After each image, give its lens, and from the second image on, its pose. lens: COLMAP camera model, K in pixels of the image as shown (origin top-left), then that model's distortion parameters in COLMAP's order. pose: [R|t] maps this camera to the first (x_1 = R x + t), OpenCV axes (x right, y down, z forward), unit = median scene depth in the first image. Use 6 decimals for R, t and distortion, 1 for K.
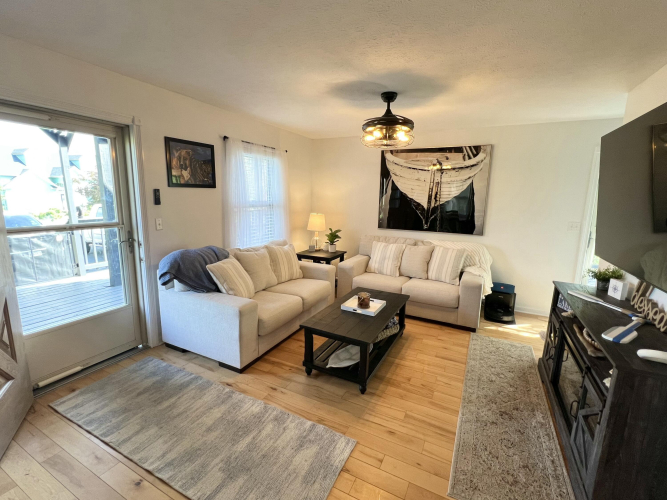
lens RADIAL K [[305.7, 0, 333.5], [0, 305.7, 250.0], [0, 0, 1]] dist [-0.000851, 0.000018]
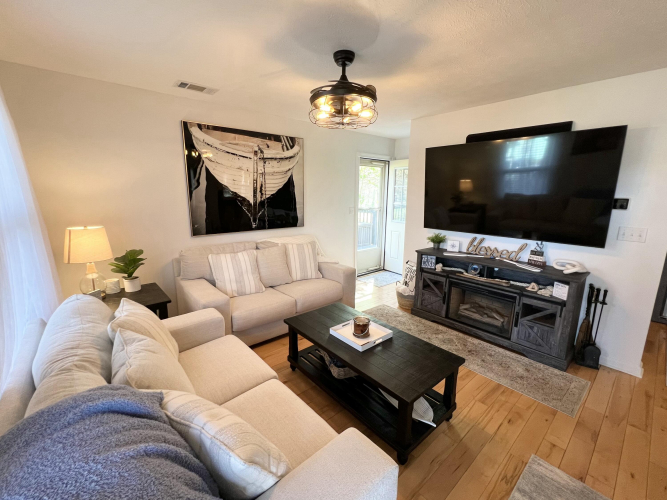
lens RADIAL K [[284.7, 0, 333.5], [0, 284.7, 250.0], [0, 0, 1]] dist [-0.001467, -0.000051]
pose [[0.382380, -0.204610, 0.901066, -0.370798], [0.164510, 0.974670, 0.151511, -0.099846], [-0.909243, 0.090299, 0.406354, 0.520517]]
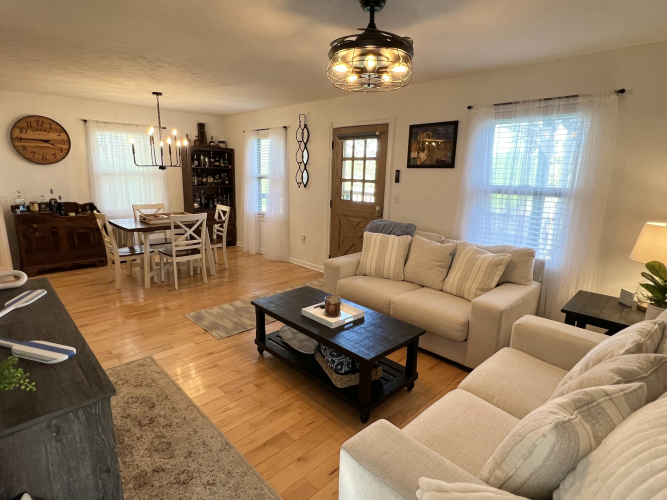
lens RADIAL K [[359.2, 0, 333.5], [0, 359.2, 250.0], [0, 0, 1]] dist [0.000408, -0.000396]
pose [[-0.320223, 0.183591, -0.929382, 0.631622], [-0.190176, 0.948613, 0.252916, -0.140708], [0.928057, 0.257736, -0.268853, 0.828164]]
